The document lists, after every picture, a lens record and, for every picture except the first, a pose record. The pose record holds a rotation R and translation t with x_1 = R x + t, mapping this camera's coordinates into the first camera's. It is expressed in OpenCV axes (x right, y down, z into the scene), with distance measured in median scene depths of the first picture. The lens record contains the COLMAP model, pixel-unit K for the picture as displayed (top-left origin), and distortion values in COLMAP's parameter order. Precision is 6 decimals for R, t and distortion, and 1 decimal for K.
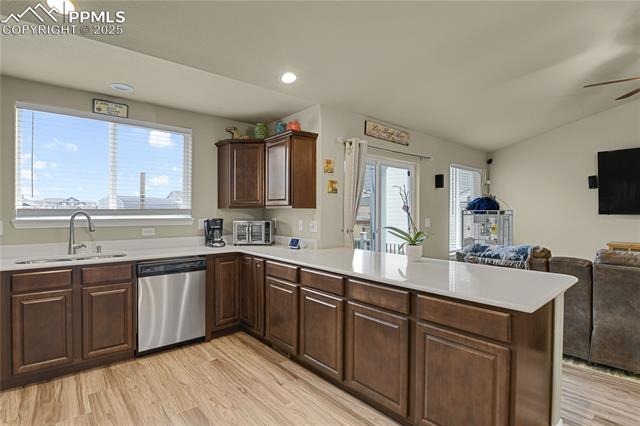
lens RADIAL K [[322.6, 0, 322.8], [0, 322.6, 213.1], [0, 0, 1]] dist [-0.032330, -0.000421]
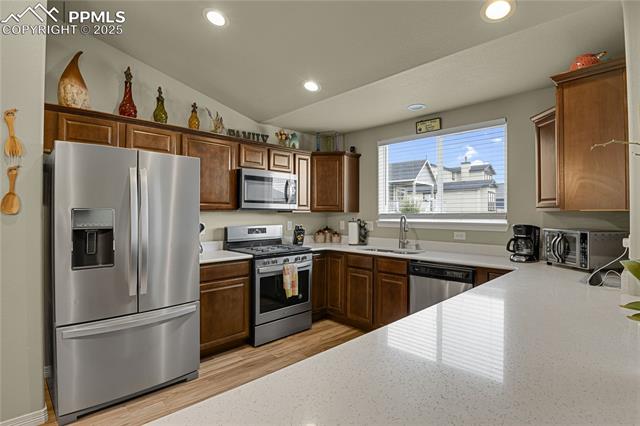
lens RADIAL K [[314.6, 0, 320.0], [0, 314.6, 213.0], [0, 0, 1]] dist [-0.049801, -0.000326]
pose [[0.068182, -0.004799, -0.997661, 0.397824], [-0.005802, 0.999970, -0.005207, -0.005178], [0.997656, 0.006143, 0.068152, 0.493054]]
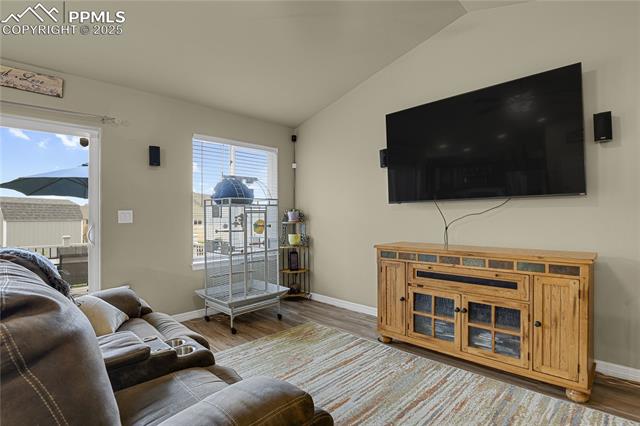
lens RADIAL K [[317.3, 0, 325.6], [0, 317.3, 212.6], [0, 0, 1]] dist [-0.024731, -0.000347]
pose [[0.996964, -0.006825, 0.077562, 0.954150], [0.007752, 0.999902, -0.011648, 0.044751], [-0.077474, 0.012214, 0.996920, 0.427598]]
